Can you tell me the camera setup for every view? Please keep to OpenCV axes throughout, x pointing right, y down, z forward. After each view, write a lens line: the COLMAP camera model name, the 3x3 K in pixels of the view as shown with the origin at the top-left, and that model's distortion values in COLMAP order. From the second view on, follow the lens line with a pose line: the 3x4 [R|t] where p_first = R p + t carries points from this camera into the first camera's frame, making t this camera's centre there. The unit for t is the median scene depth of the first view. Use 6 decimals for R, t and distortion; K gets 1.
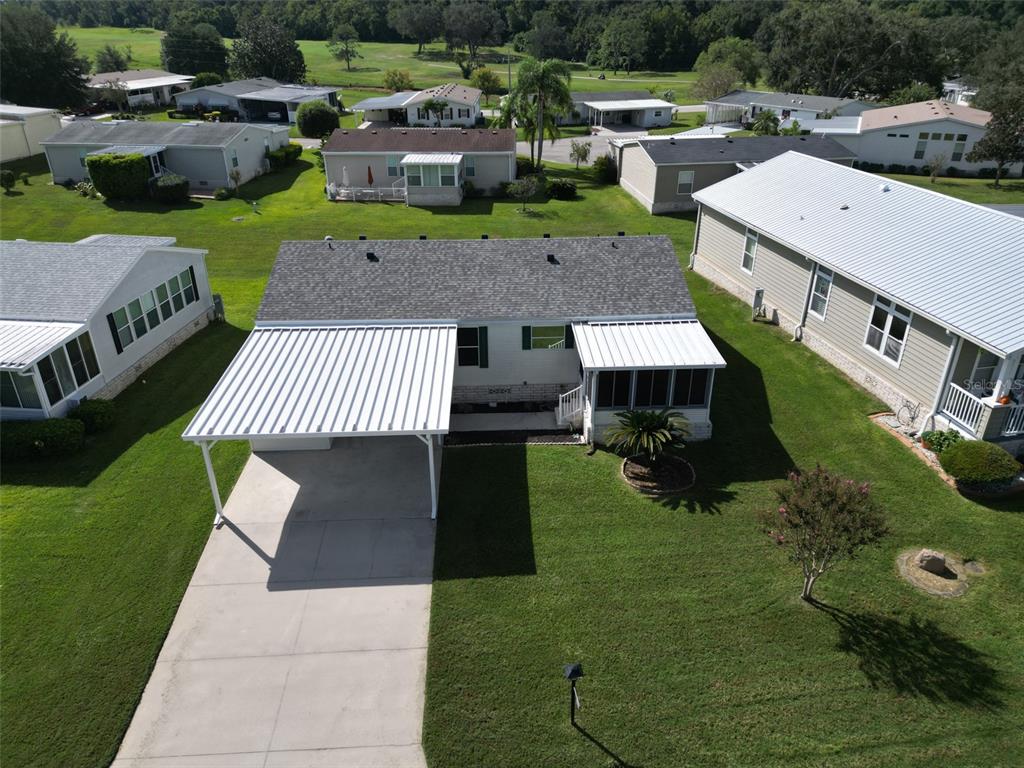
lens RADIAL K [[737.6, 0, 512.0], [0, 737.6, 384.0], [0, 0, 1]] dist [0.011833, 0.000003]
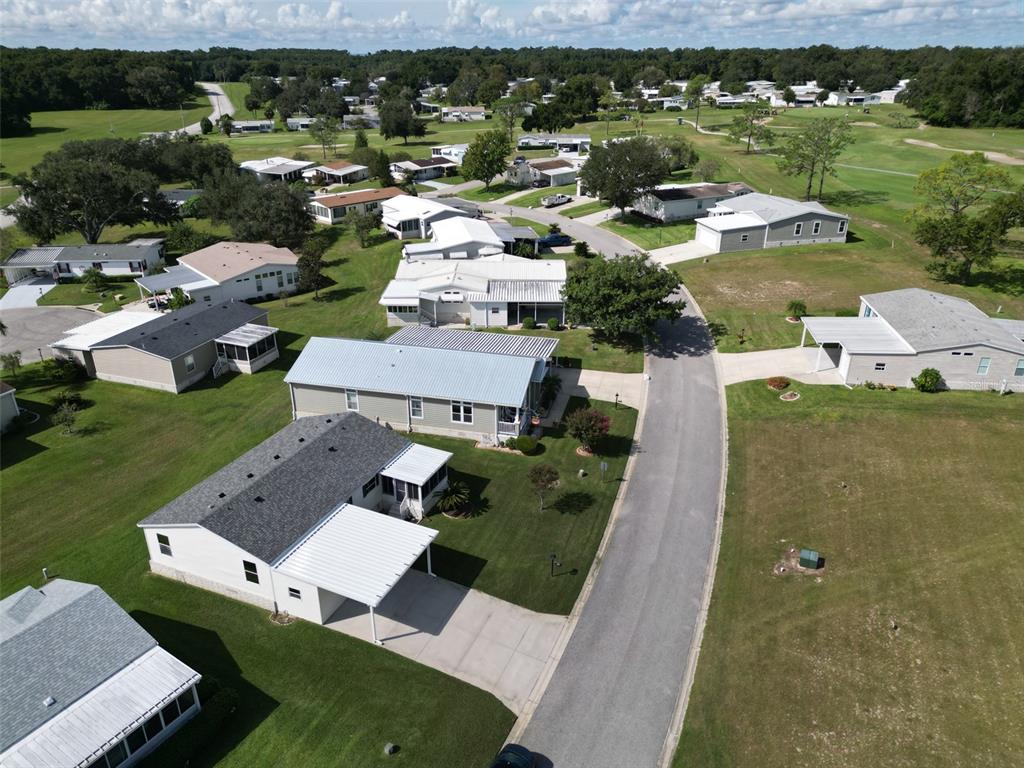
lens RADIAL K [[718.7, 0, 512.0], [0, 718.7, 384.0], [0, 0, 1]] dist [0.060655, 0.001185]
pose [[0.425272, -0.371367, 0.825367, -1.296859], [0.399343, 0.895364, 0.197099, -0.543299], [-0.812200, 0.245783, 0.529076, -0.379911]]
